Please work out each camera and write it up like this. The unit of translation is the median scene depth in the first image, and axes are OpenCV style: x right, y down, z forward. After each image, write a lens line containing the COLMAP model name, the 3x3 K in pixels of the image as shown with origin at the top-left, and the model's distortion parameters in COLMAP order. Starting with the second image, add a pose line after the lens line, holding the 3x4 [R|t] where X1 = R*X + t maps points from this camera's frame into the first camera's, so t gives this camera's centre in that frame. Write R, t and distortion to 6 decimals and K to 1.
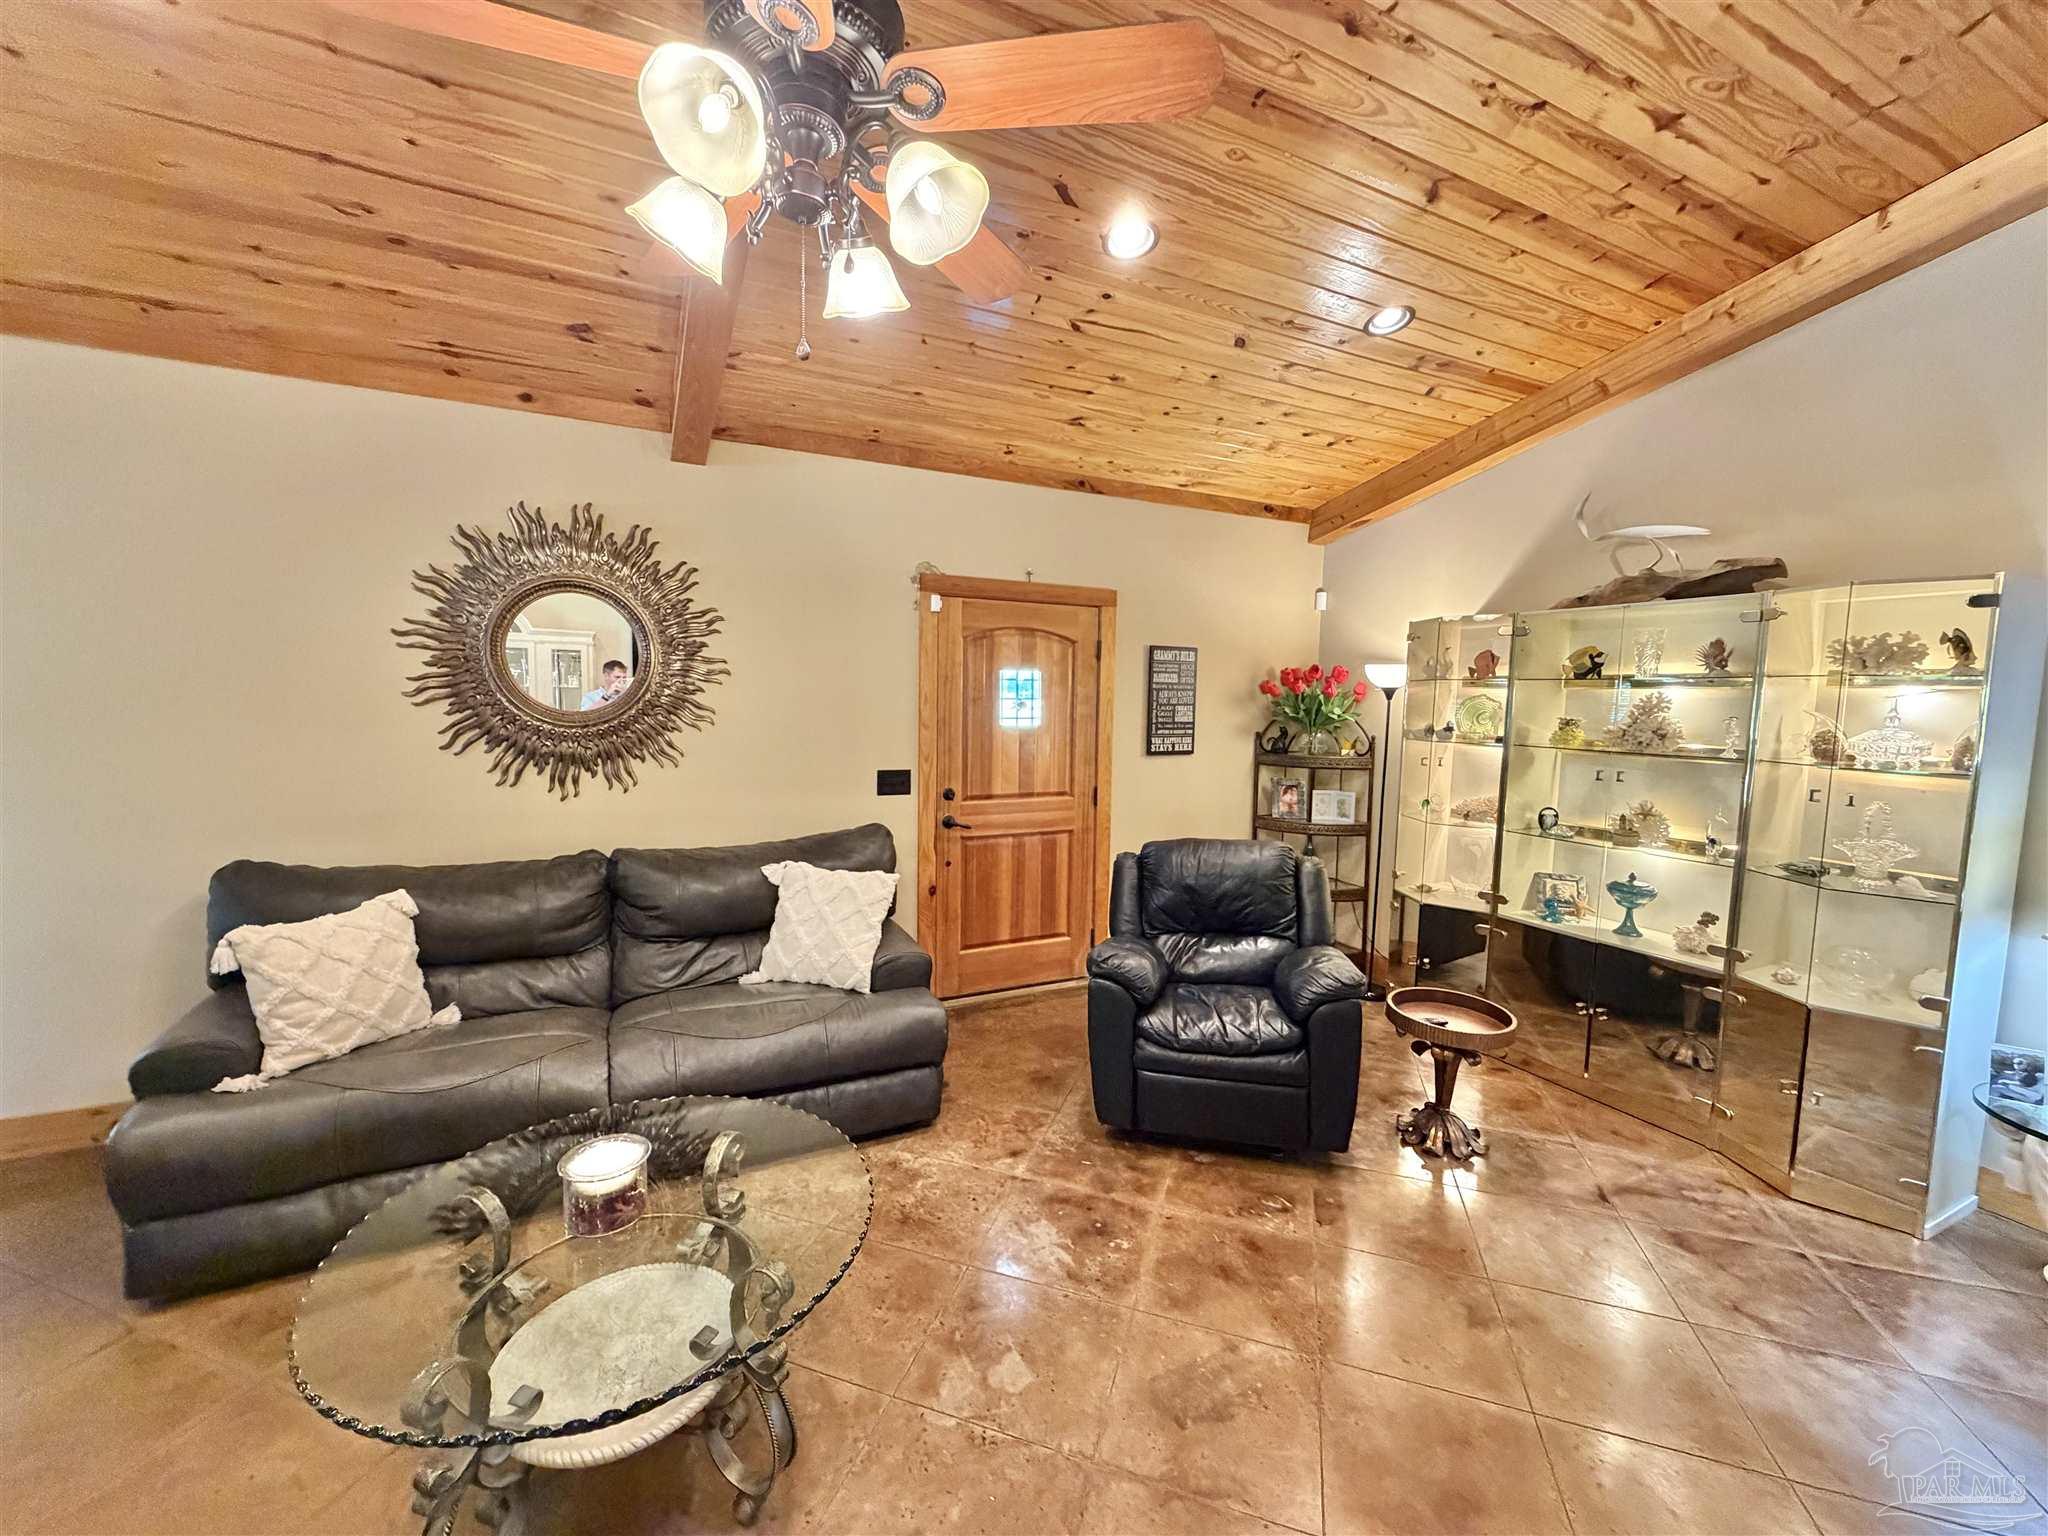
lens RADIAL K [[814.9, 0, 1016.1], [0, 814.9, 767.3], [0, 0, 1]] dist [0.000739, -0.000286]
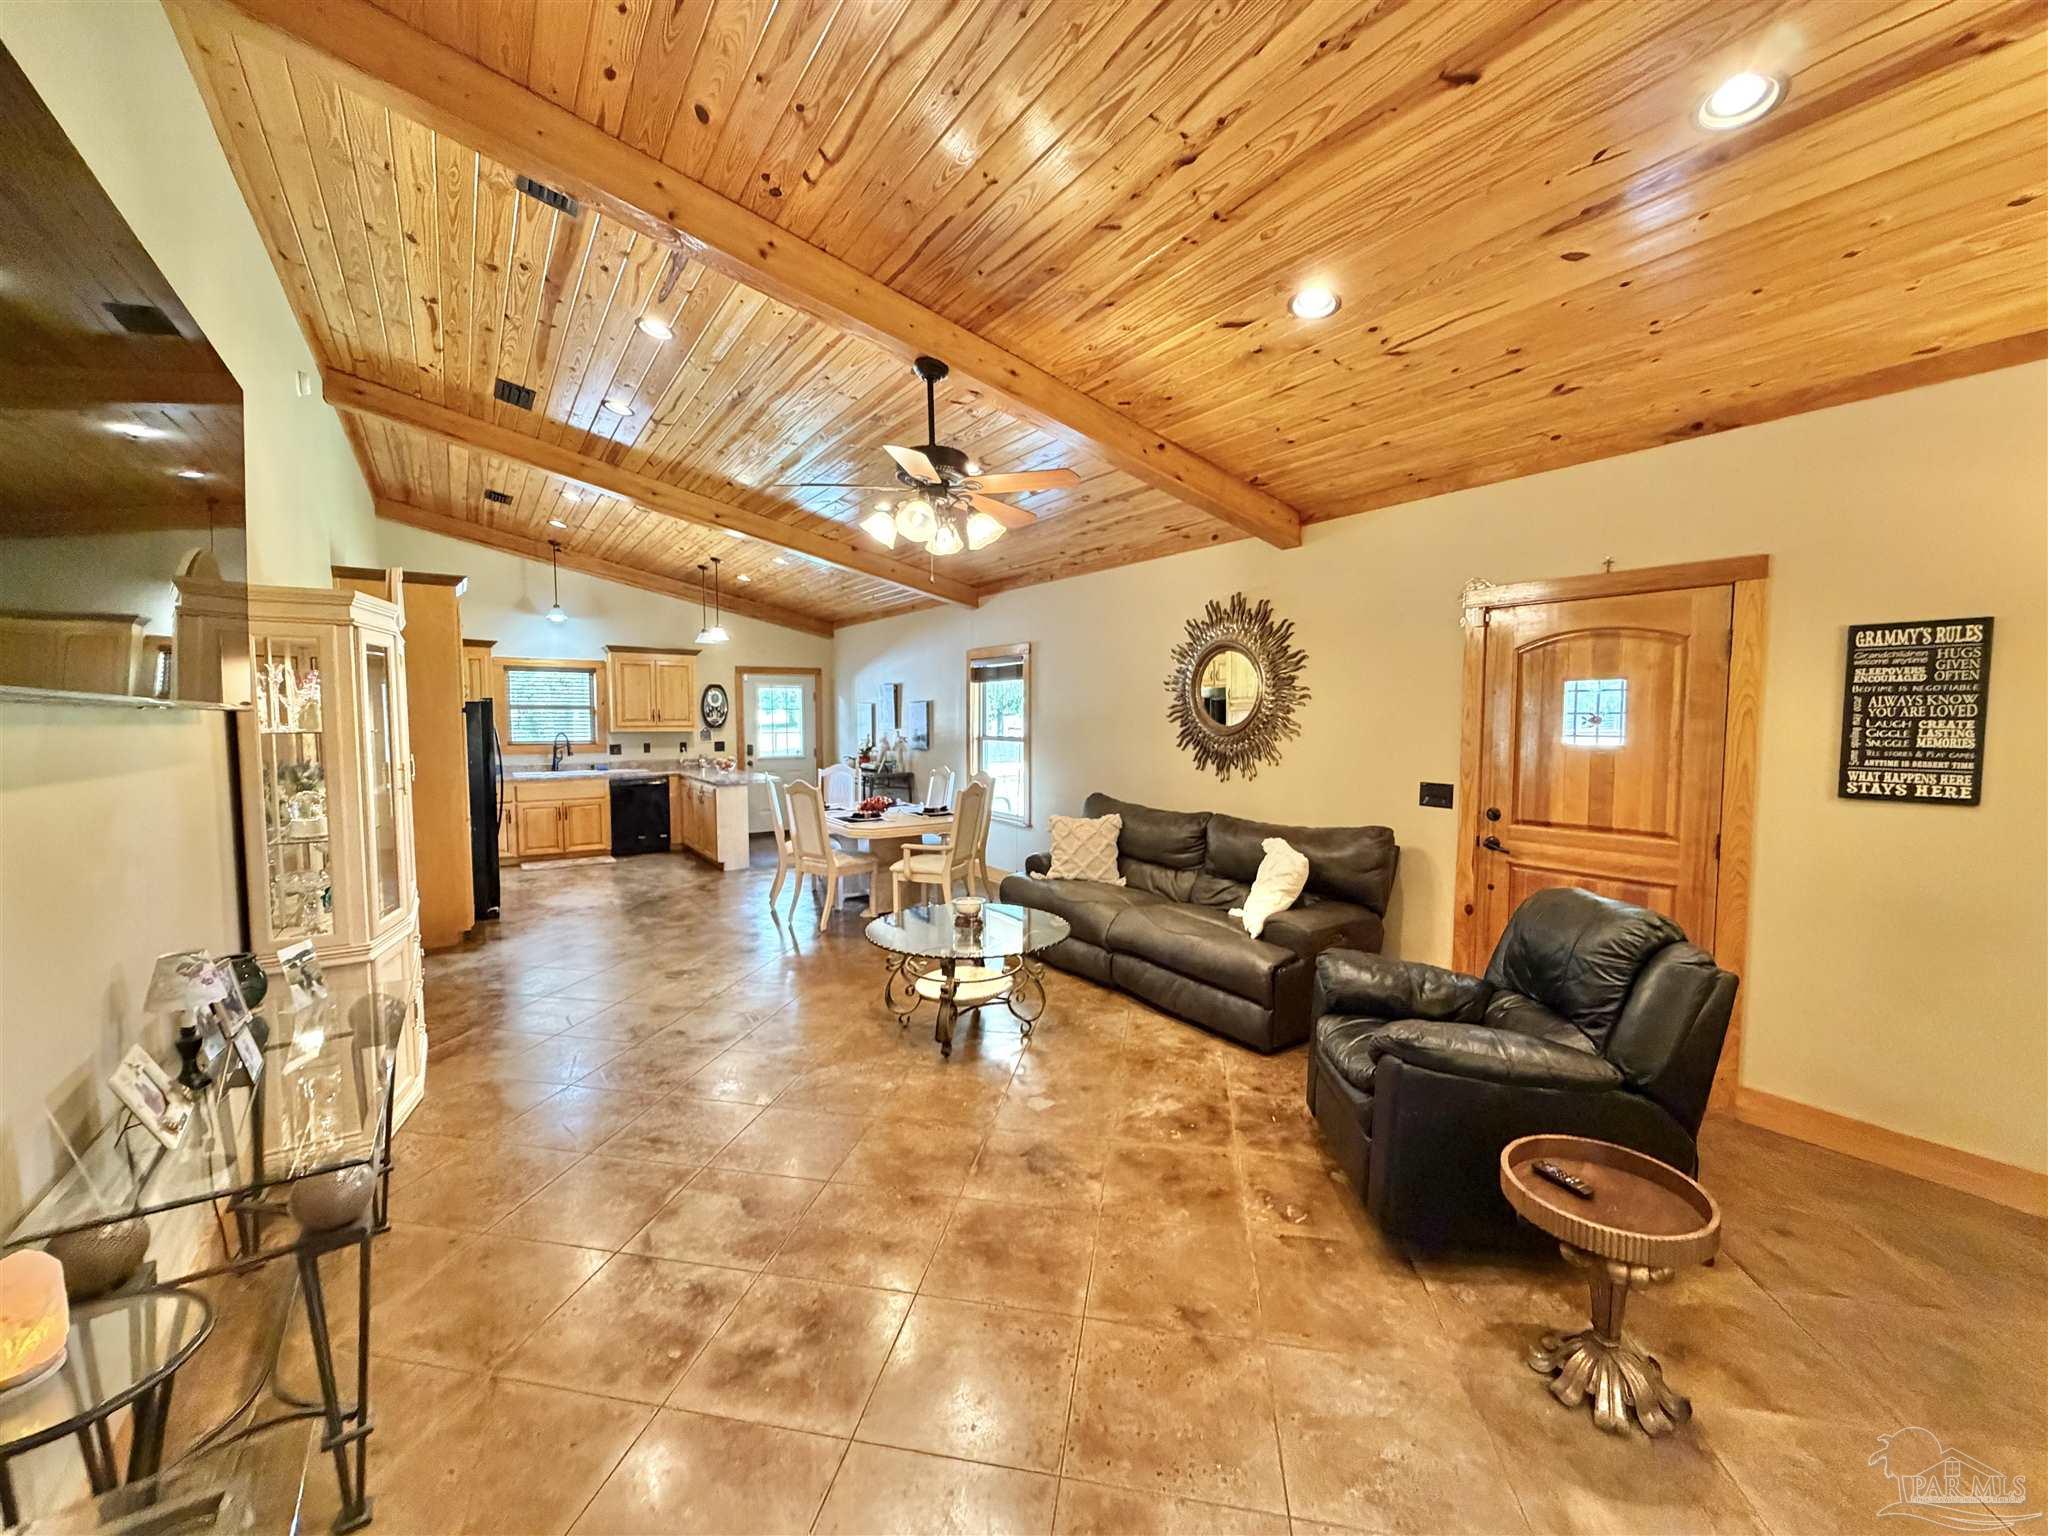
lens RADIAL K [[814.9, 0, 1016.6], [0, 814.9, 766.4], [0, 0, 1]] dist [0.000739, -0.000286]
pose [[0.143723, 0.047757, -0.988465, 0.933853], [-0.081244, 0.996033, 0.036309, -0.014043], [0.986277, 0.075088, 0.147032, 0.363347]]
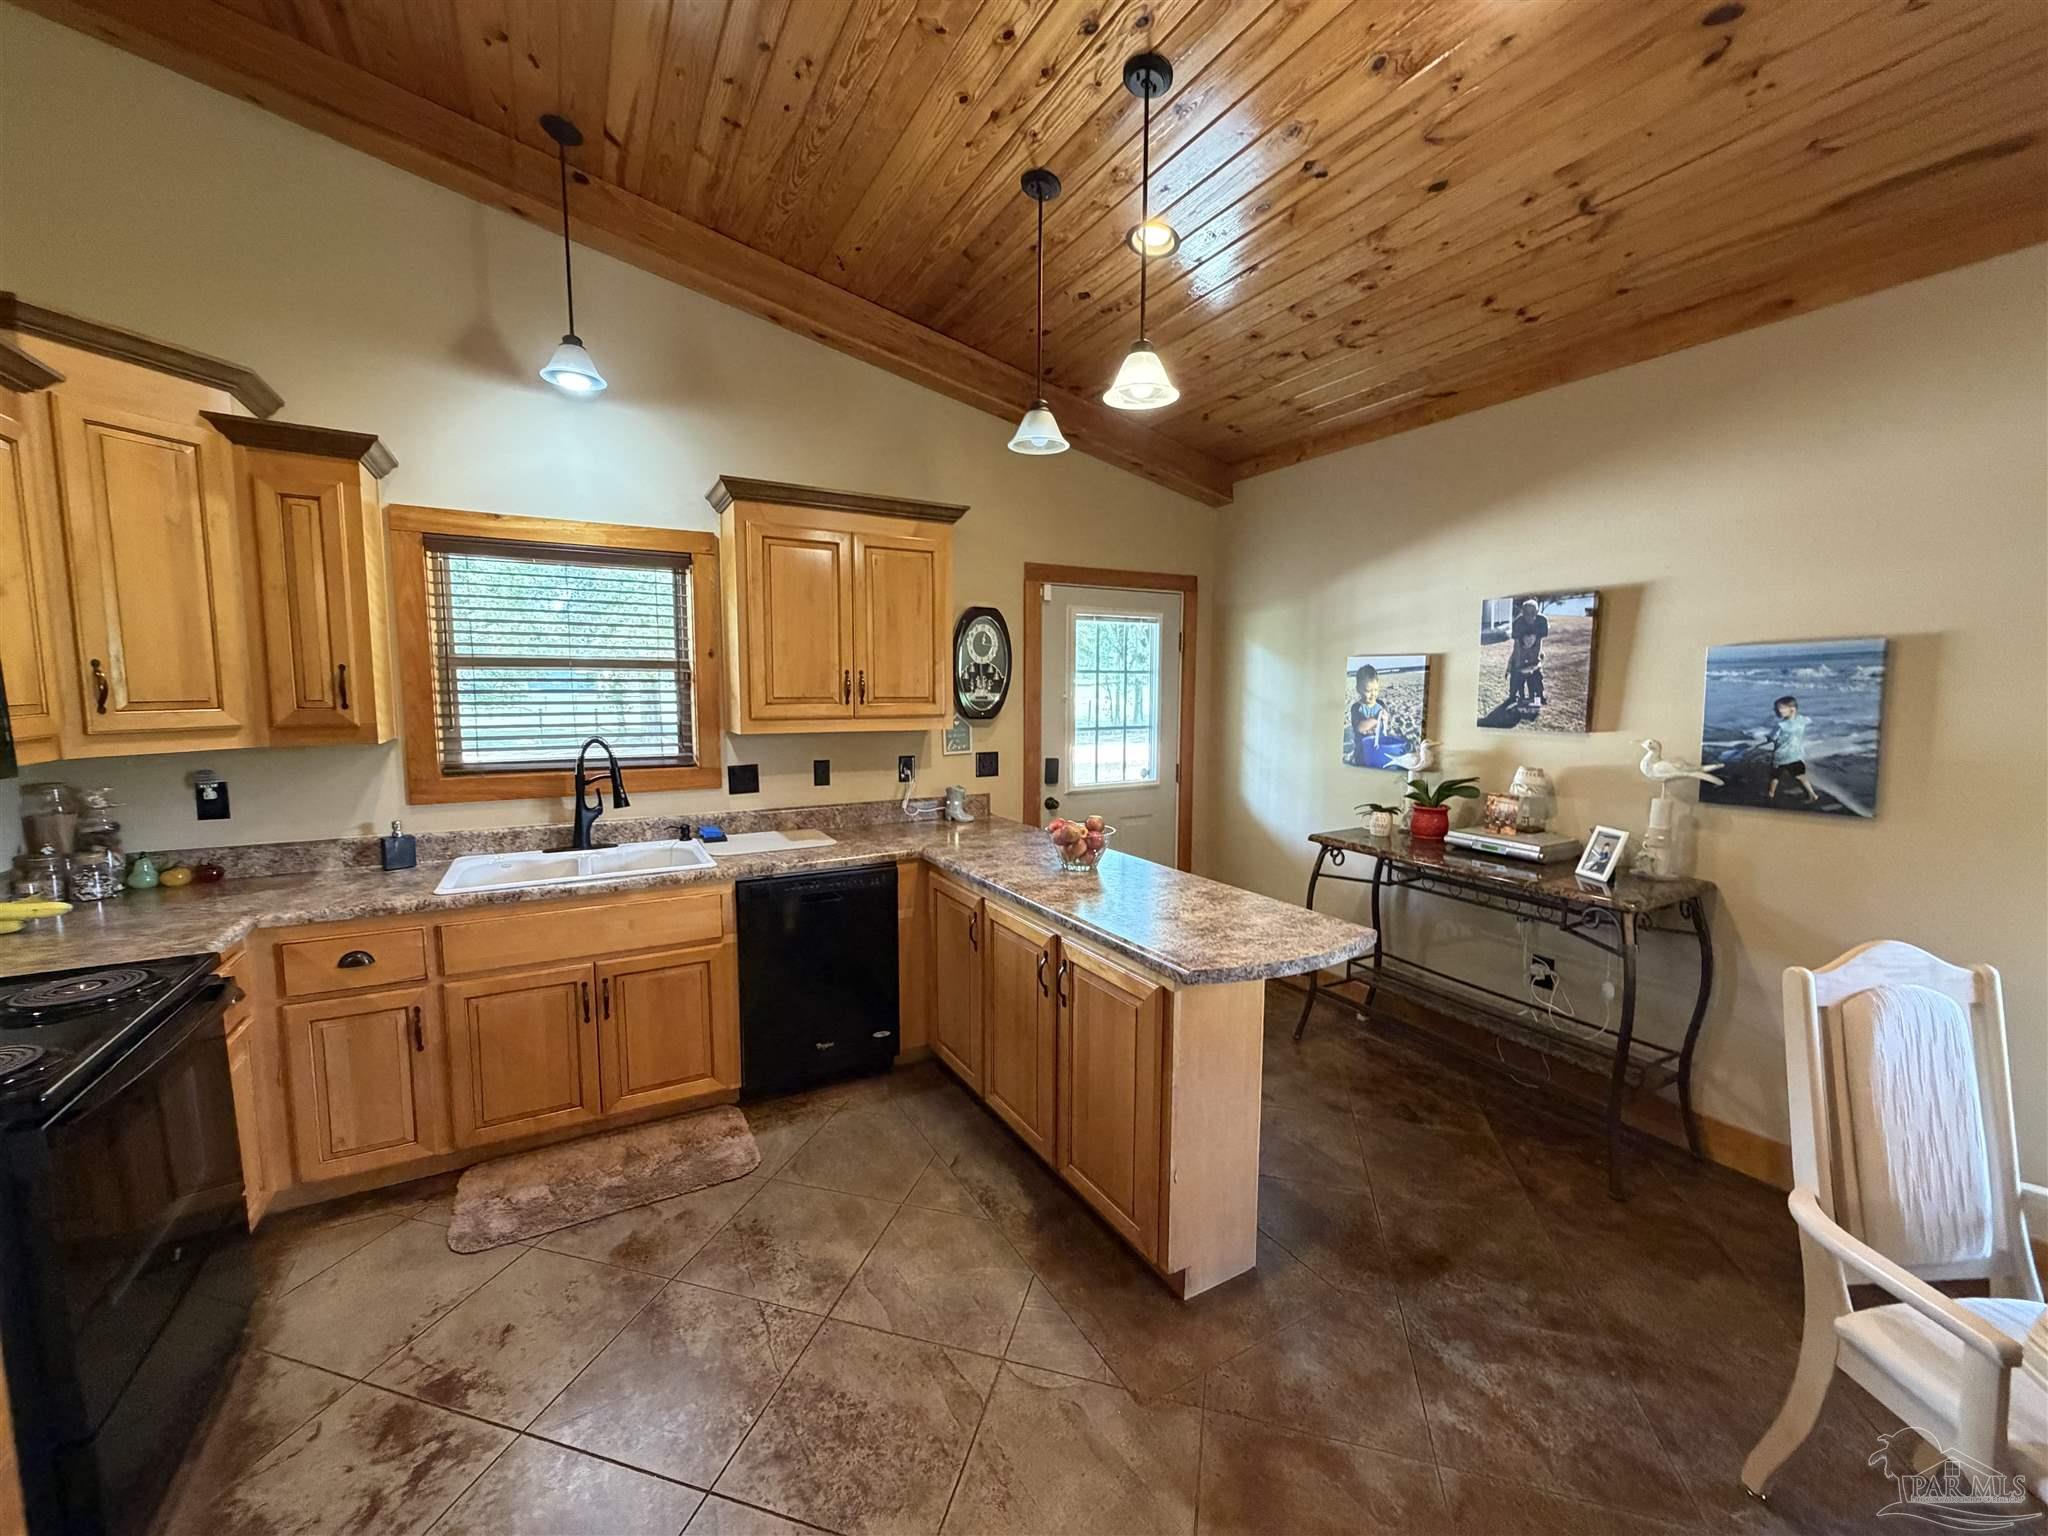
lens RADIAL K [[814.9, 0, 1016.9], [0, 814.9, 766.7], [0, 0, 1]] dist [0.000739, -0.000286]
pose [[0.055019, 0.085697, -0.994801, -0.975494], [-0.085812, 0.993030, 0.080799, 0.012455], [0.994791, 0.080921, 0.061990, -0.304010]]
